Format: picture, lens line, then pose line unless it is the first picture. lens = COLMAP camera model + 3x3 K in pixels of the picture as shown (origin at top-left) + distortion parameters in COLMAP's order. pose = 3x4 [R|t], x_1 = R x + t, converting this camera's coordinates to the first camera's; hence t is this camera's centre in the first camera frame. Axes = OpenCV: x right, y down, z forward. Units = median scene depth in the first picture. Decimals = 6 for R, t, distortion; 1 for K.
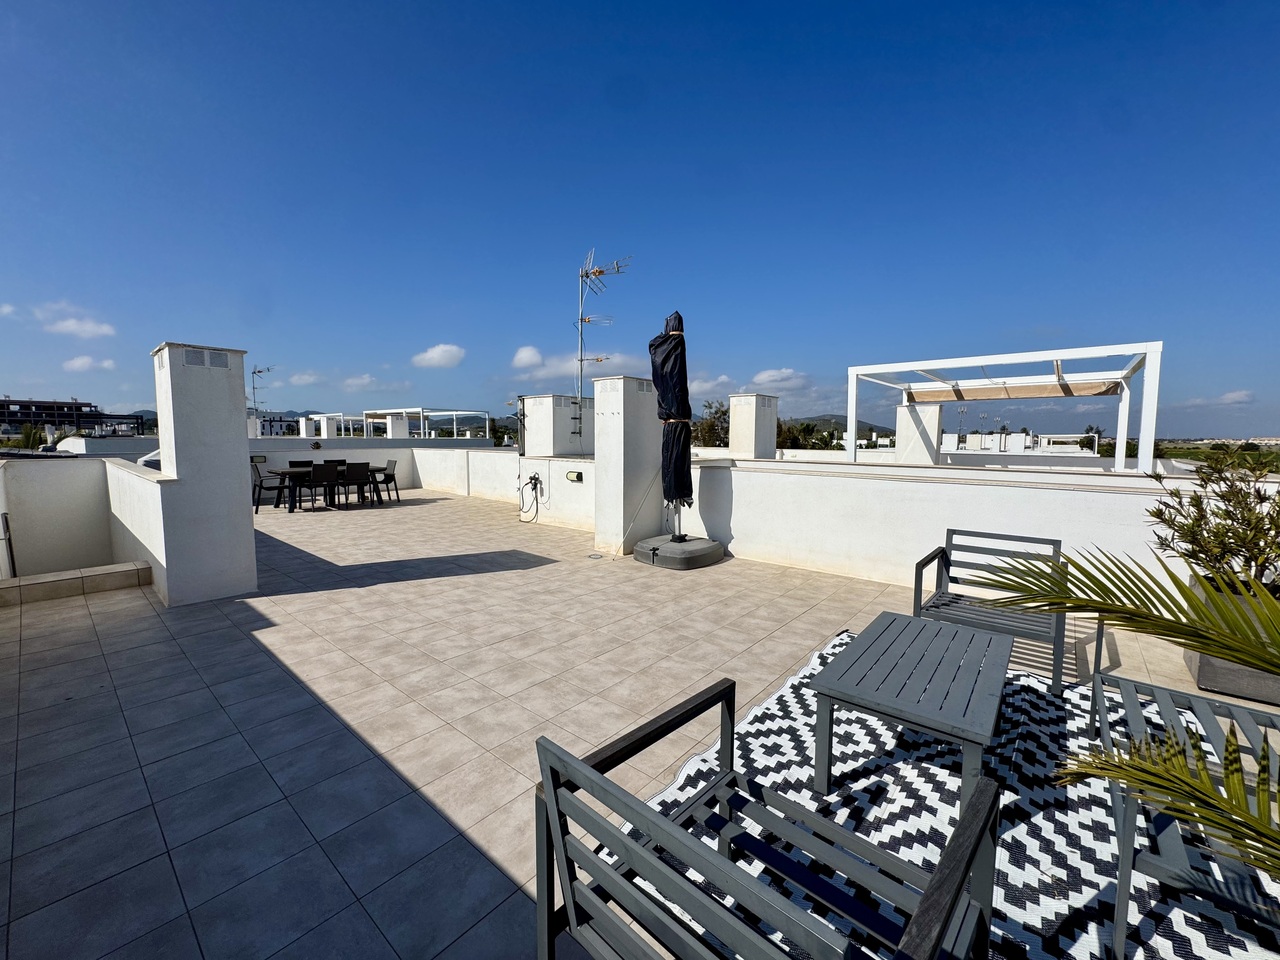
lens RADIAL K [[509.7, 0, 639.5], [0, 509.7, 478.7], [0, 0, 1]] dist [-0.002862, 0.000136]
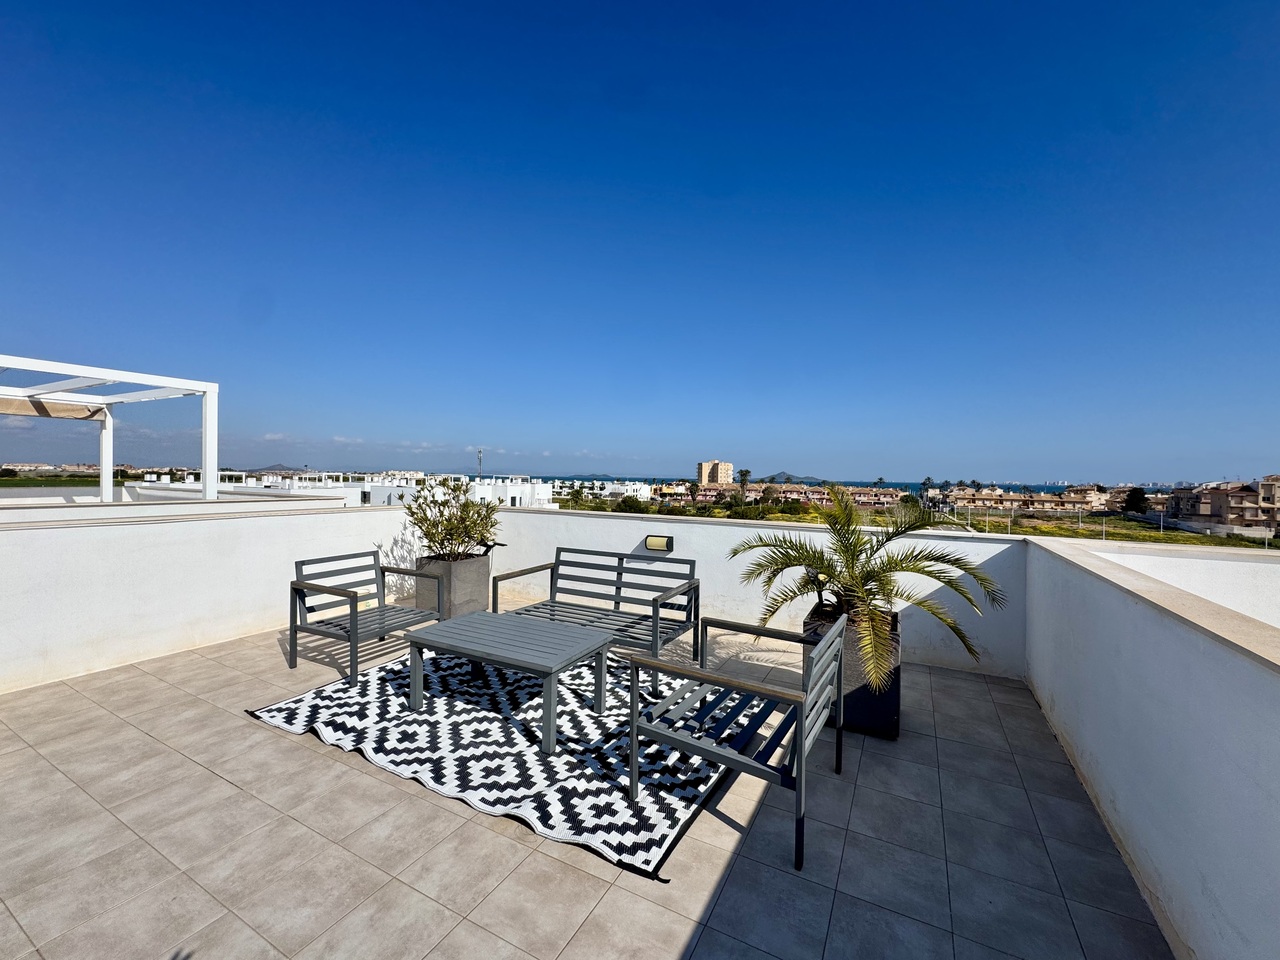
lens RADIAL K [[509.7, 0, 639.5], [0, 509.7, 478.7], [0, 0, 1]] dist [-0.002862, 0.000136]
pose [[-0.202676, -0.015666, 0.979120, -0.285093], [0.065002, 0.997452, 0.029415, -0.027511], [-0.977086, 0.069606, -0.201141, 0.306109]]
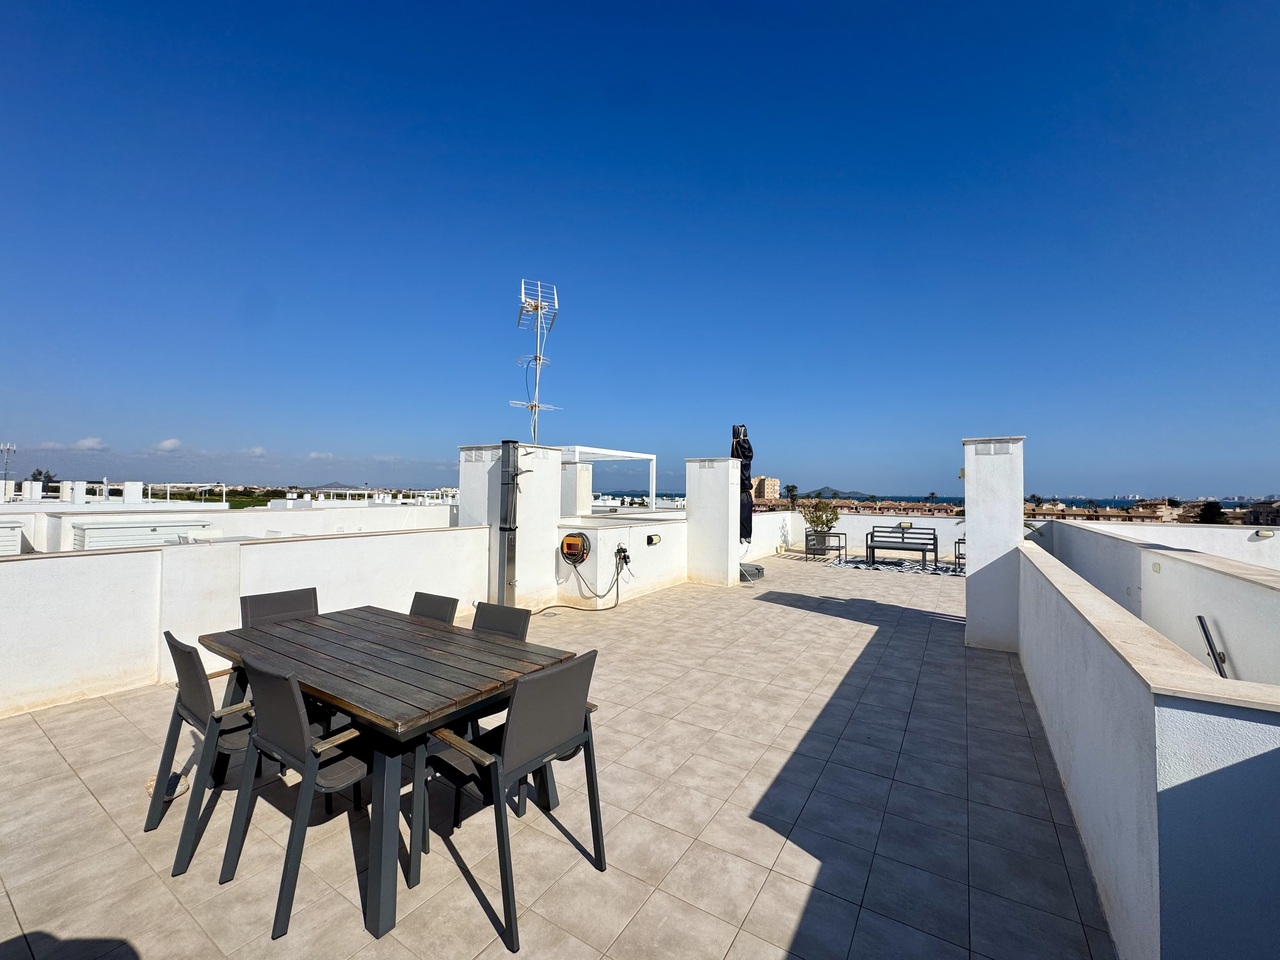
lens RADIAL K [[509.7, 0, 639.5], [0, 509.7, 478.7], [0, 0, 1]] dist [-0.002862, 0.000136]
pose [[-0.126505, 0.015525, 0.991845, -1.338764], [0.071230, 0.997439, -0.006527, -0.143751], [-0.989405, 0.069823, -0.127287, 1.357383]]
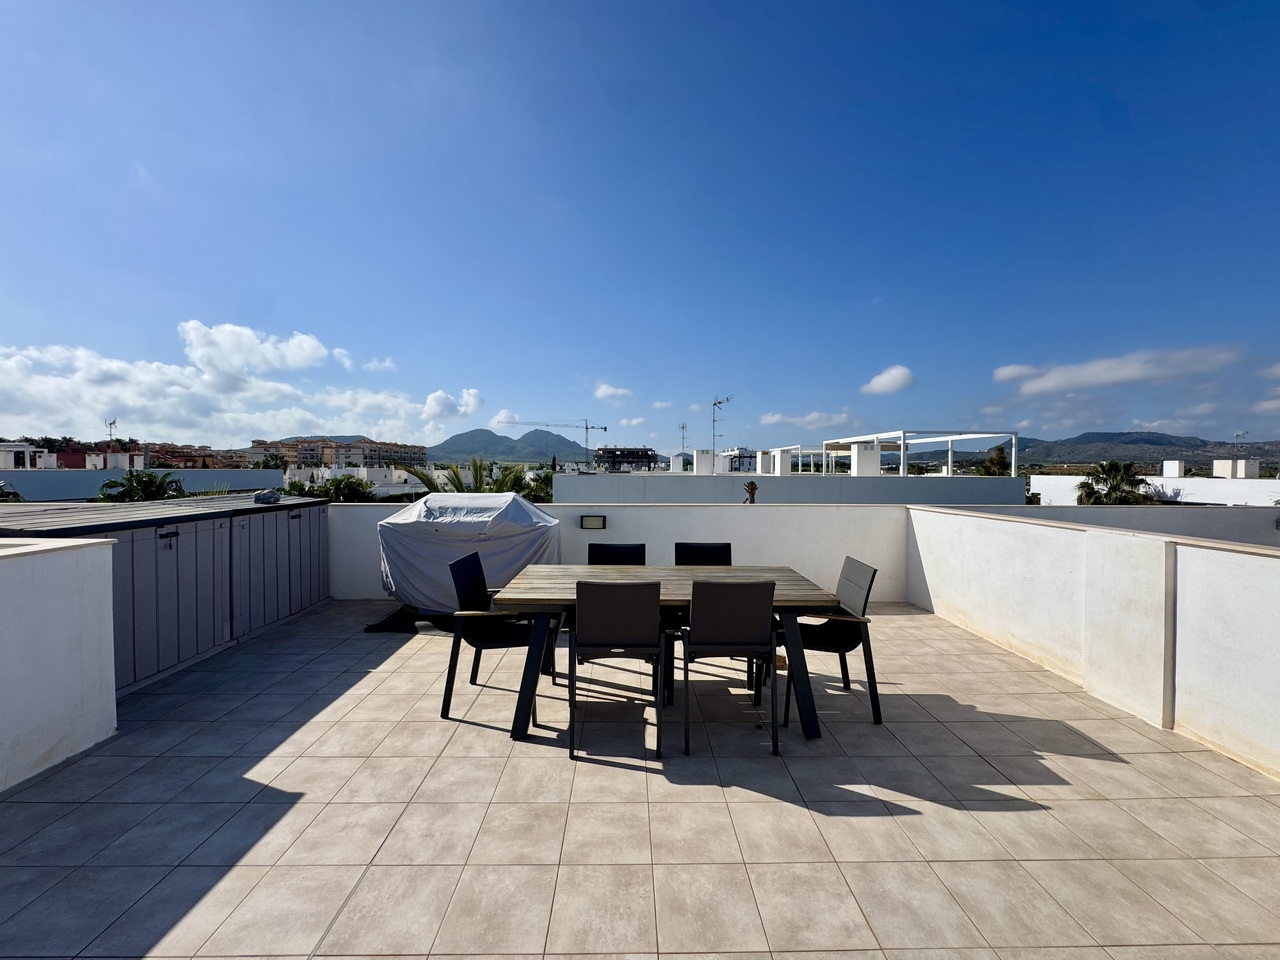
lens RADIAL K [[509.7, 0, 639.5], [0, 509.7, 478.7], [0, 0, 1]] dist [-0.002862, 0.000136]
pose [[0.657273, 0.012625, -0.753547, -0.579305], [-0.065391, 0.997044, -0.040333, -0.106566], [0.750810, 0.075785, 0.656156, 1.179012]]
